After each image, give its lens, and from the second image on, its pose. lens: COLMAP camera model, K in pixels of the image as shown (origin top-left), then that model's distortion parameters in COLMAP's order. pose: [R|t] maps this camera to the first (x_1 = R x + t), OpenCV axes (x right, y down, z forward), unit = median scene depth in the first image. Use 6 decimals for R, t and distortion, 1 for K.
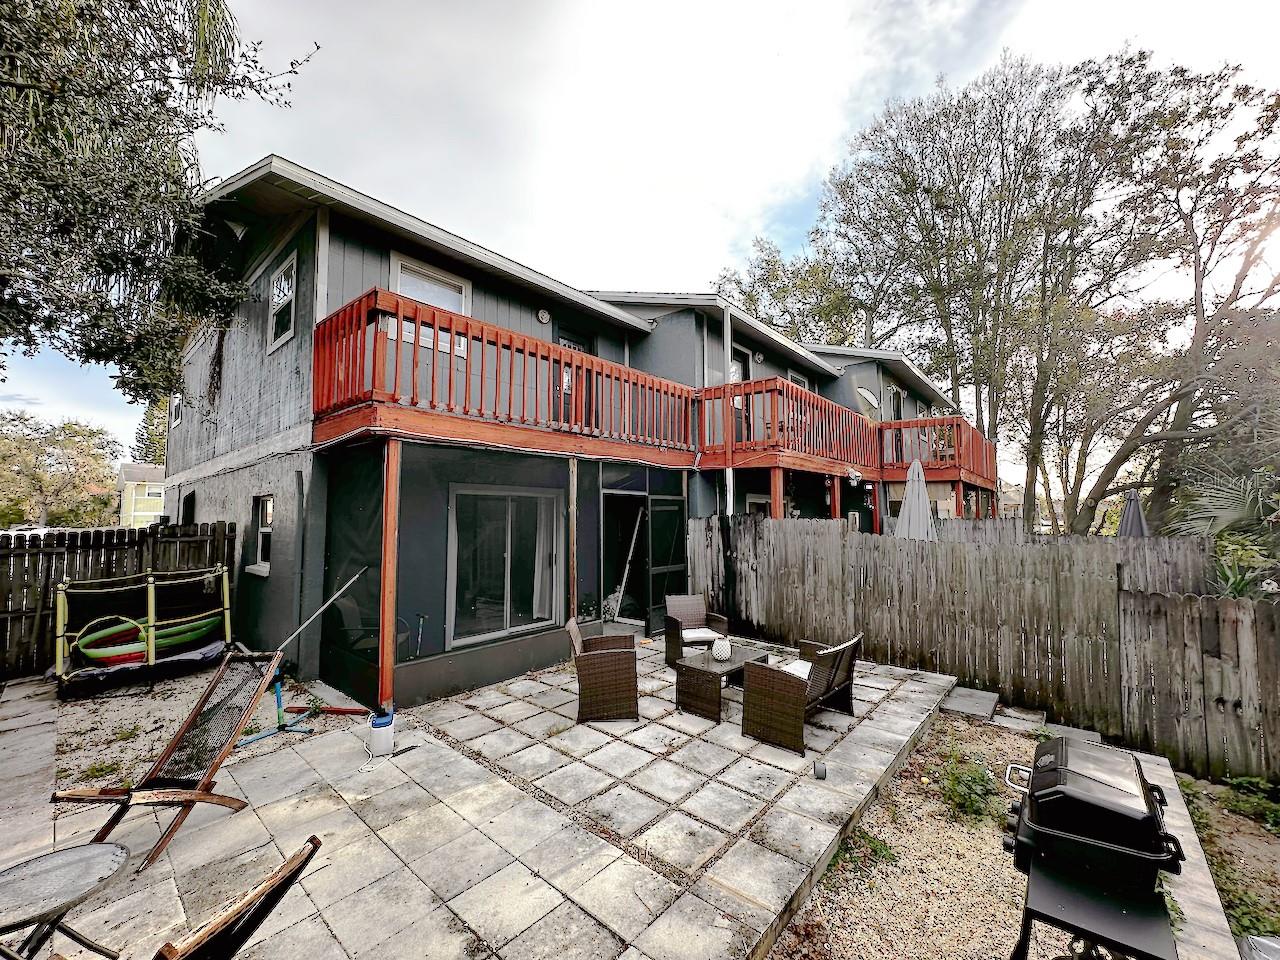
lens RADIAL K [[503.2, 0, 624.3], [0, 503.2, 478.0], [0, 0, 1]] dist [-0.001156, -0.000067]
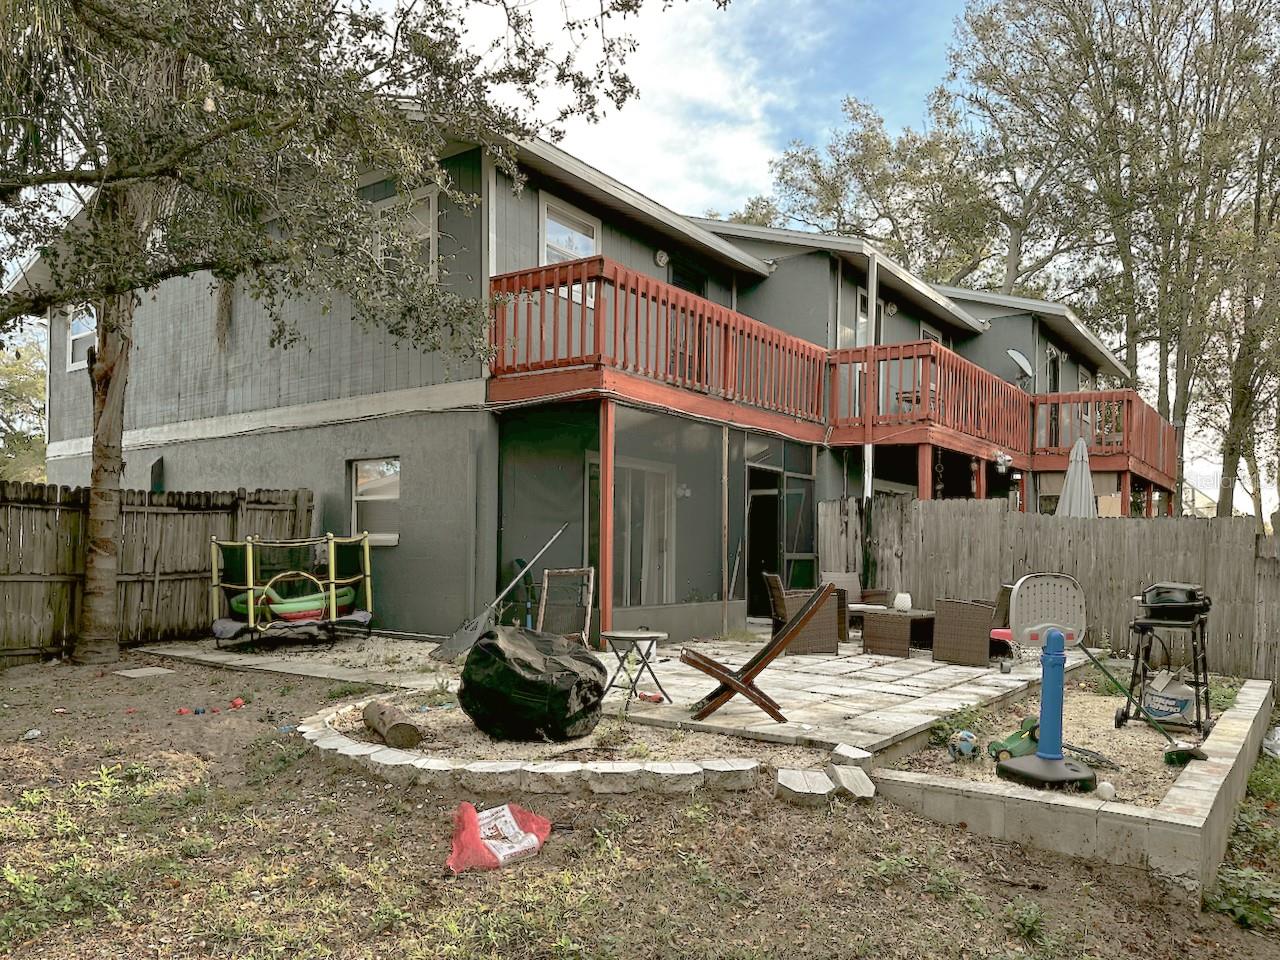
lens RADIAL K [[955.4, 0, 574.2], [0, 955.4, 533.0], [0, 0, 1]] dist [0.046071, -0.054593]
pose [[0.997712, 0.023553, 0.063373, -0.334005], [-0.026949, 0.998217, 0.053267, 0.049201], [-0.062005, -0.054853, 0.996567, -0.523444]]
